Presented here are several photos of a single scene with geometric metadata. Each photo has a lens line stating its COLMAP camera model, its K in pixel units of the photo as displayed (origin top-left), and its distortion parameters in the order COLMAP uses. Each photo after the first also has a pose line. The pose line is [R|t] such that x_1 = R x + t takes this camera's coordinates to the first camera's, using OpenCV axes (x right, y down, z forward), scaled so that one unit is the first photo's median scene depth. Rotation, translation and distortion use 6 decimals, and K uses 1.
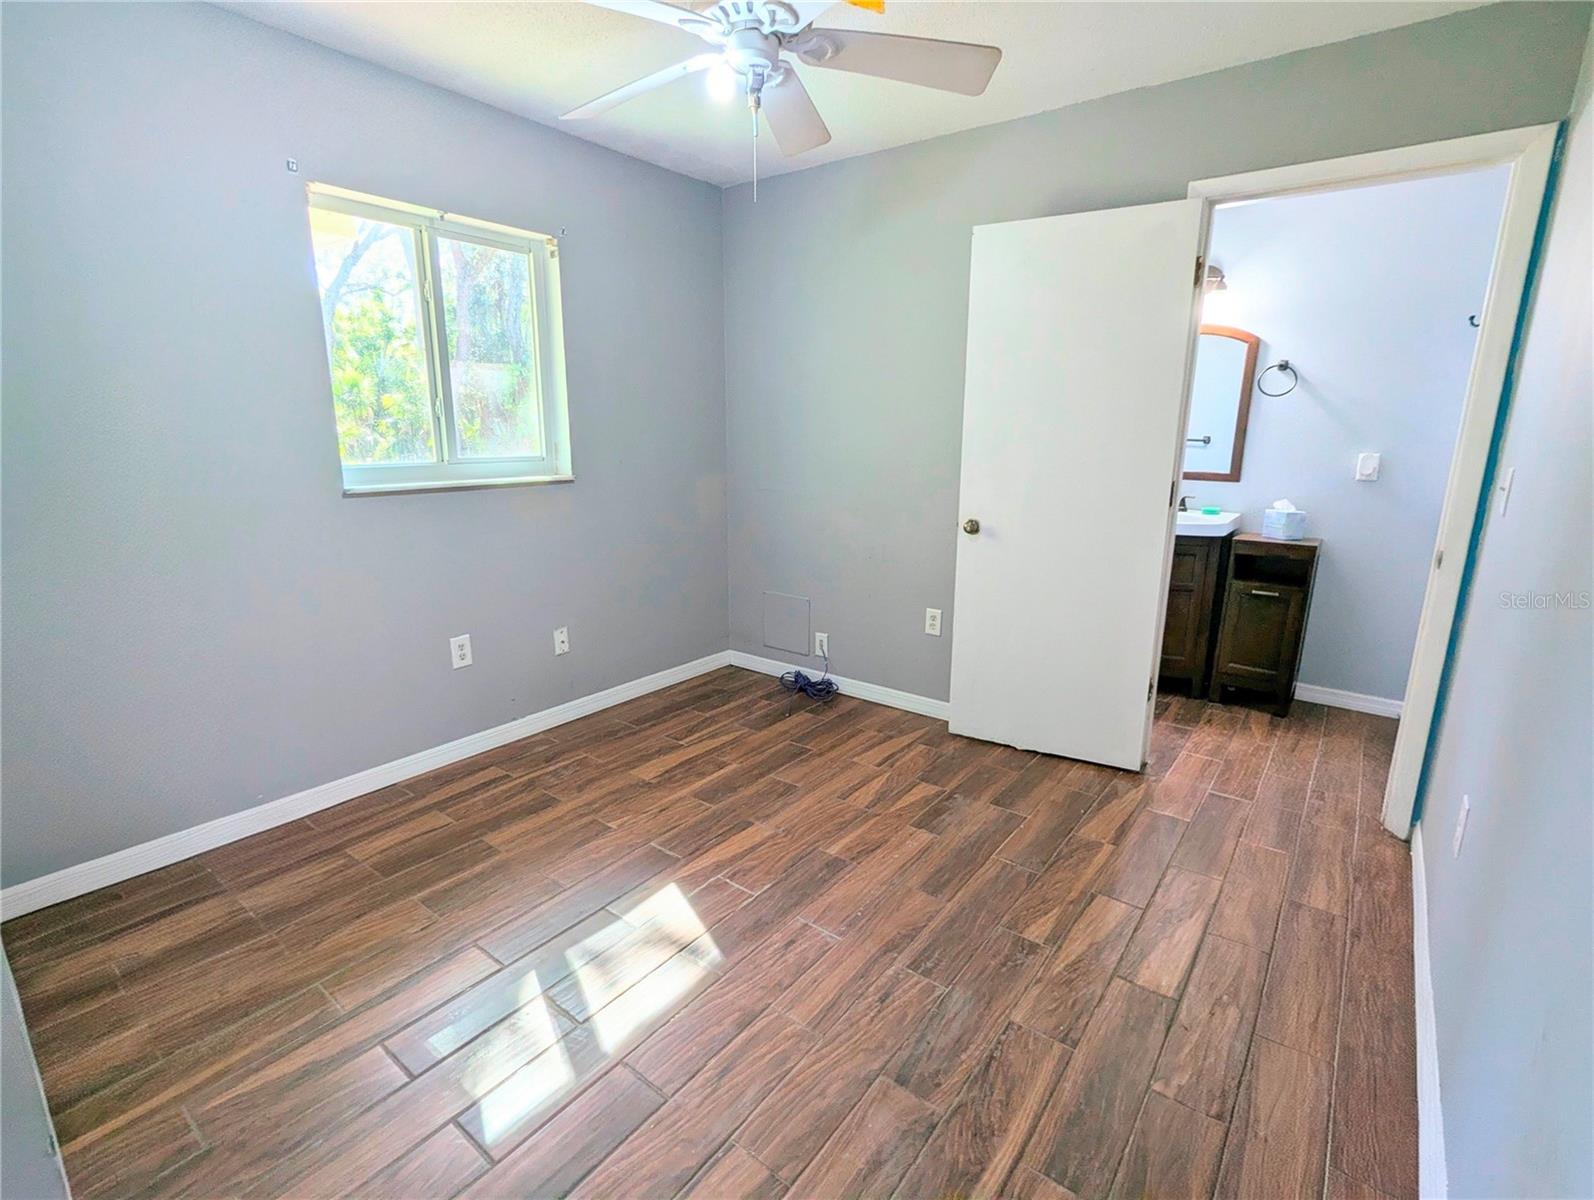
lens RADIAL K [[759.2, 0, 800.6], [0, 759.2, 603.3], [0, 0, 1]] dist [0.006247, 0.000806]
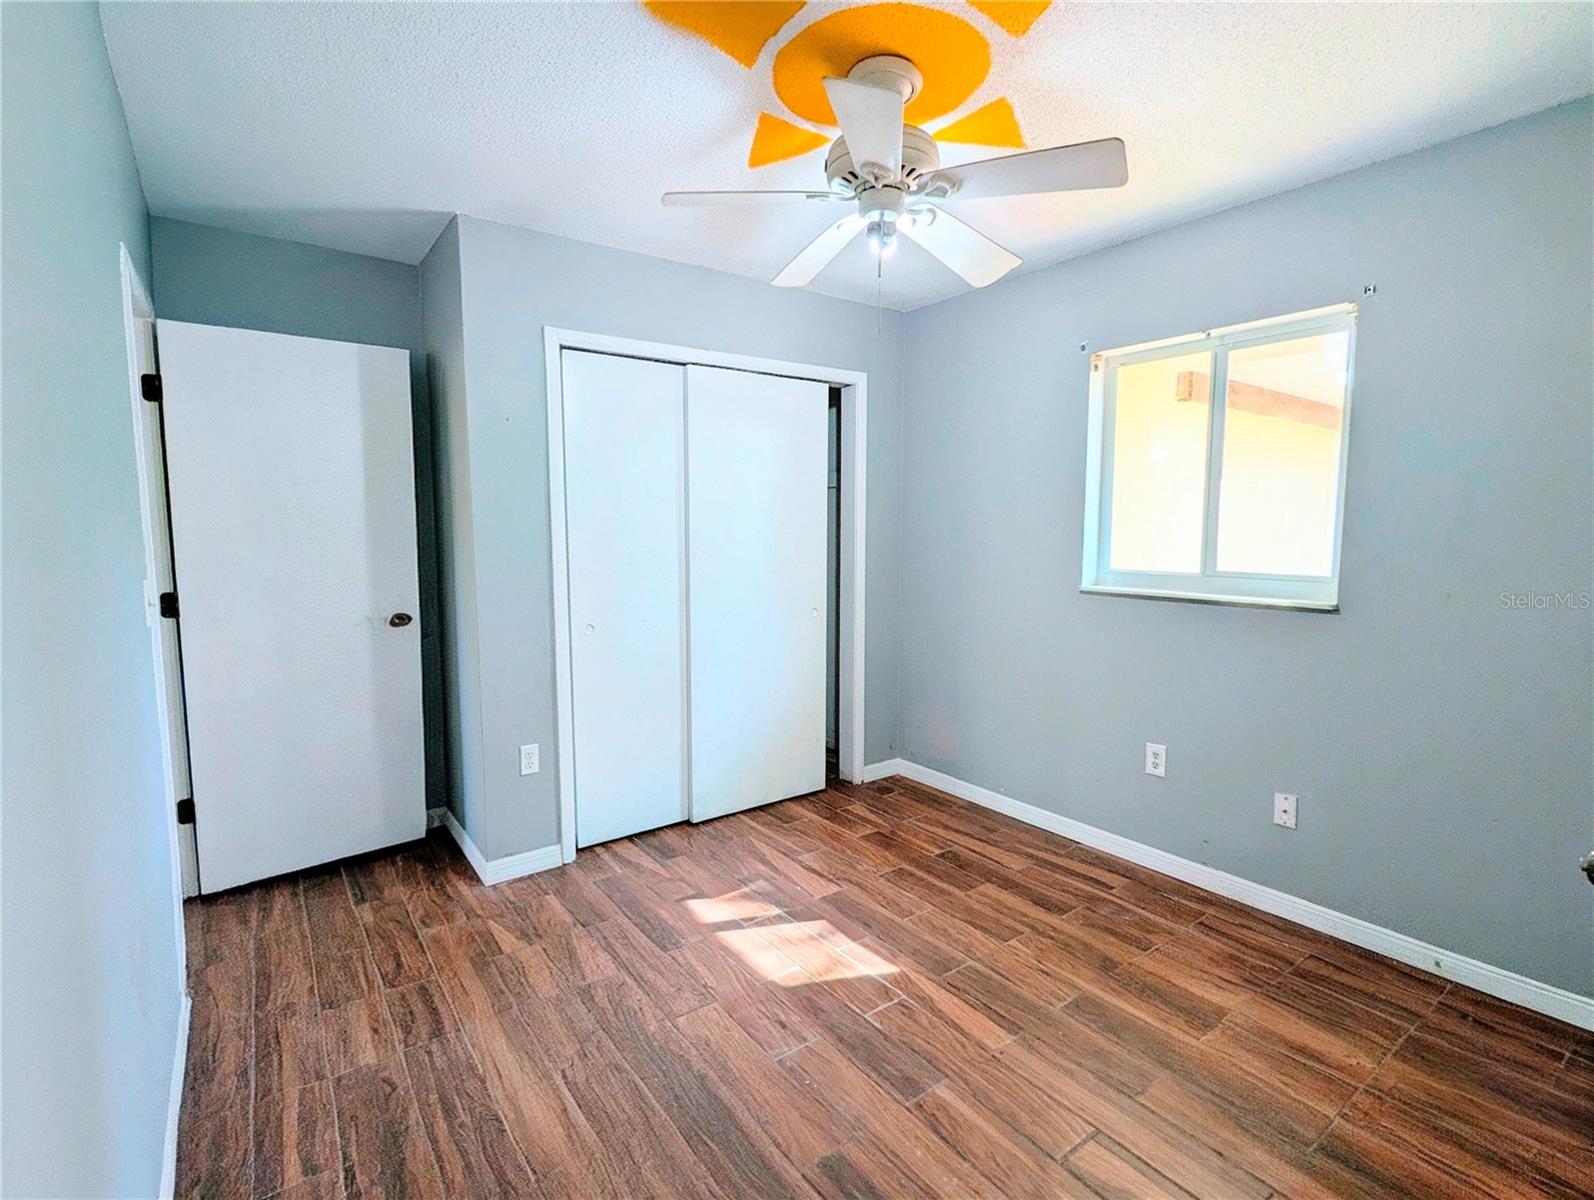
lens RADIAL K [[759.2, 0, 786.4], [0, 759.2, 602.6], [0, 0, 1]] dist [0.006247, 0.000806]
pose [[-0.288719, 0.088465, -0.953318, 0.709653], [-0.218051, 0.963478, 0.155446, -0.209313], [0.932253, 0.252752, -0.258884, 0.862458]]
